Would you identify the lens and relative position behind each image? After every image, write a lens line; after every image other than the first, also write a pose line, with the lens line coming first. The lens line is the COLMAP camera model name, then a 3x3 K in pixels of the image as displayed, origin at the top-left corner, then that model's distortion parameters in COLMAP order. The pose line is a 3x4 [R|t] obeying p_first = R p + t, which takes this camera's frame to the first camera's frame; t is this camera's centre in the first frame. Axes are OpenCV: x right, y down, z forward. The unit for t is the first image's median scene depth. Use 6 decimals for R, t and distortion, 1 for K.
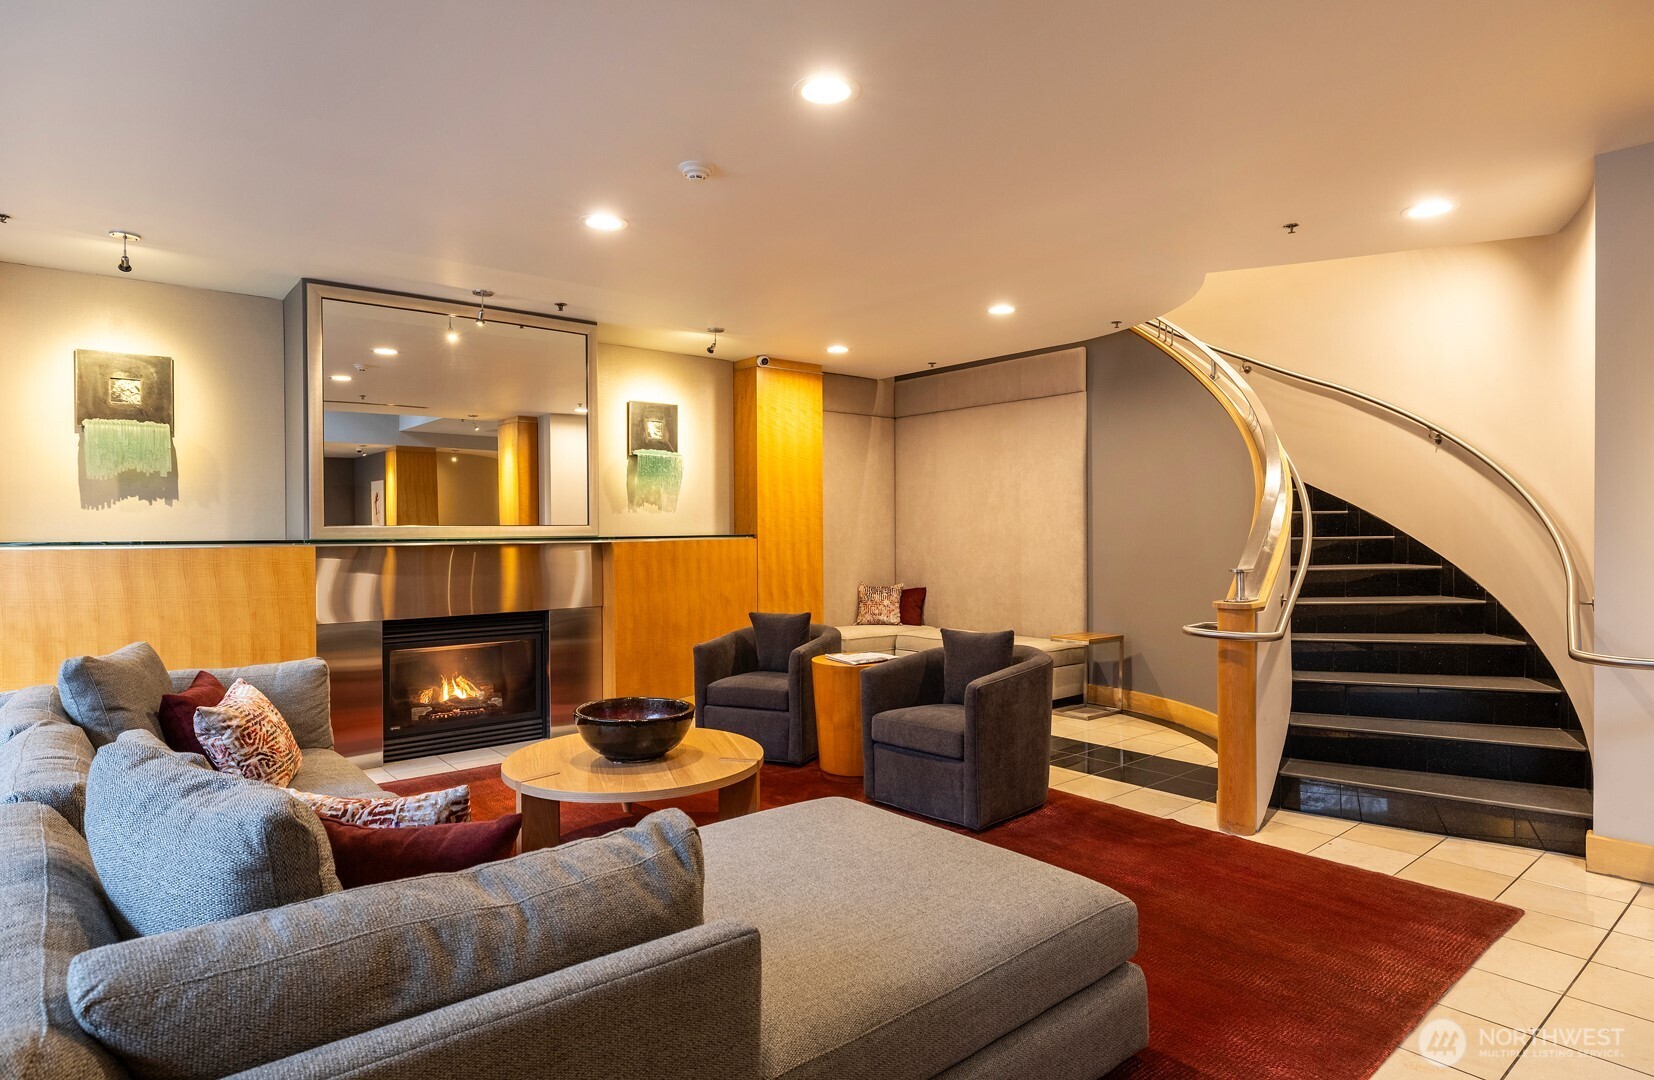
lens RADIAL K [[948.2, 0, 827.0], [0, 948.2, 540.0], [0, 0, 1]] dist [-0.000194, -0.000460]
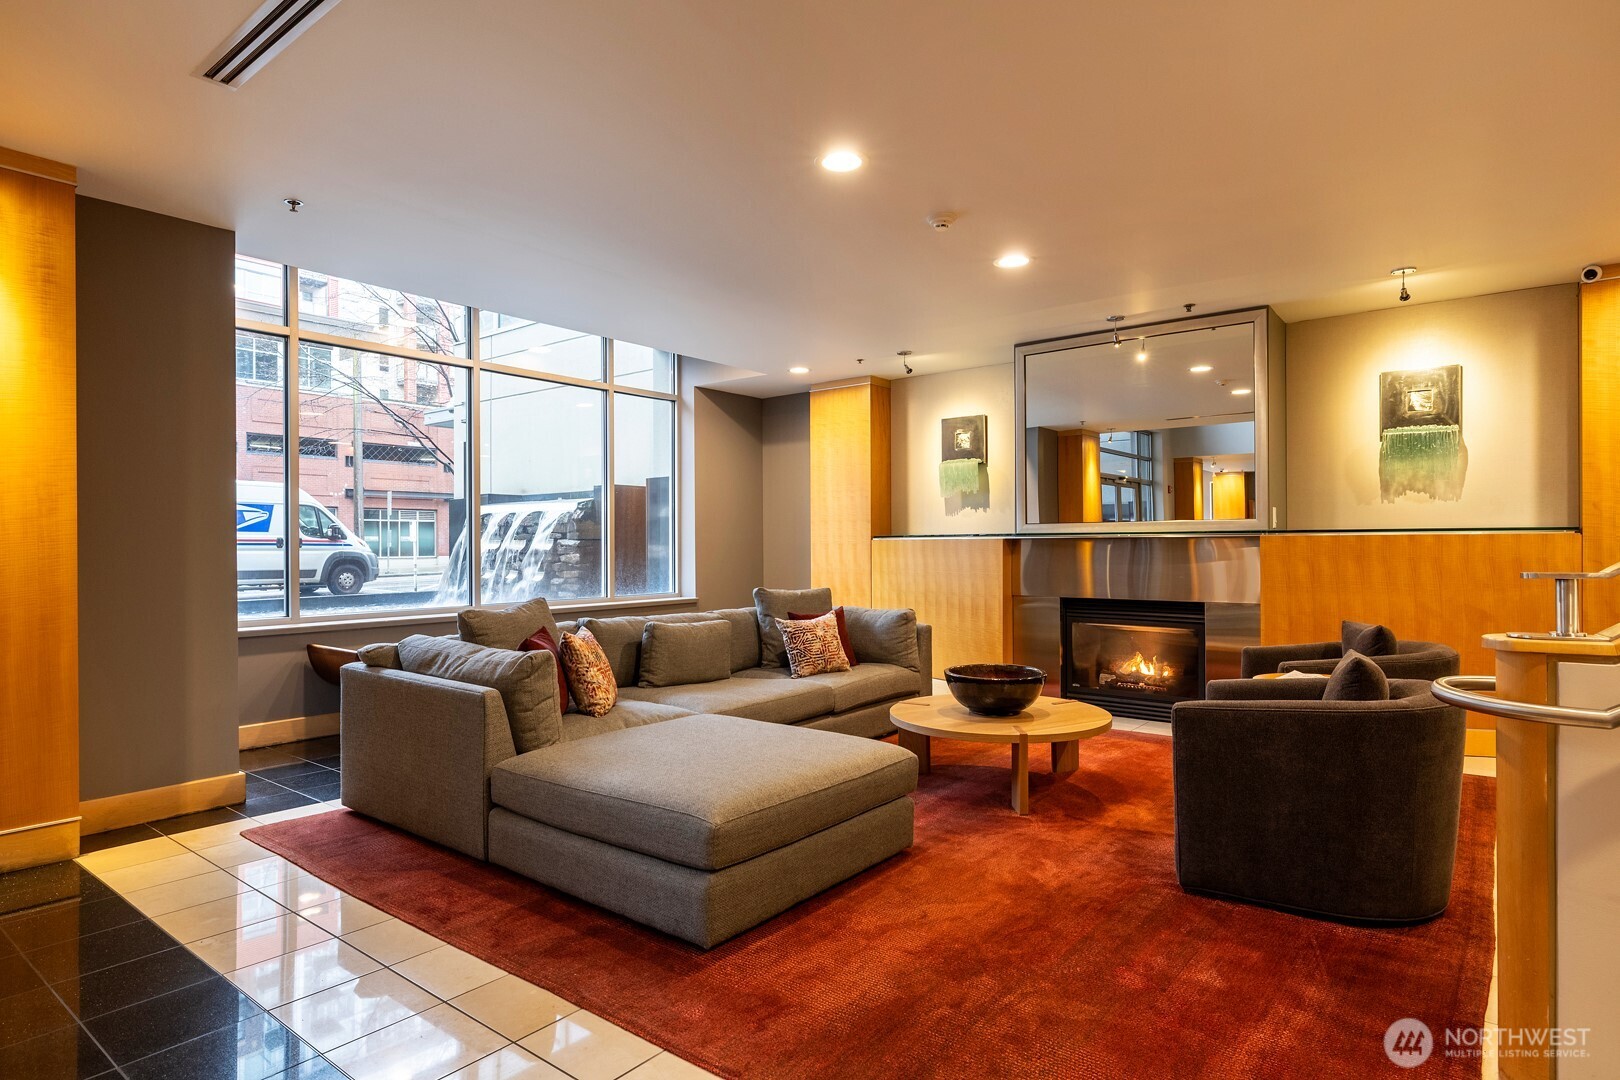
lens RADIAL K [[882.5, 0, 810.0], [0, 882.5, 540.0], [0, 0, 1]] dist [0.001793, 0.000832]
pose [[0.183368, 0.002971, -0.983040, 0.576210], [-0.004979, 0.999985, 0.002094, 0.006188], [0.983032, 0.004511, 0.183380, 0.413270]]
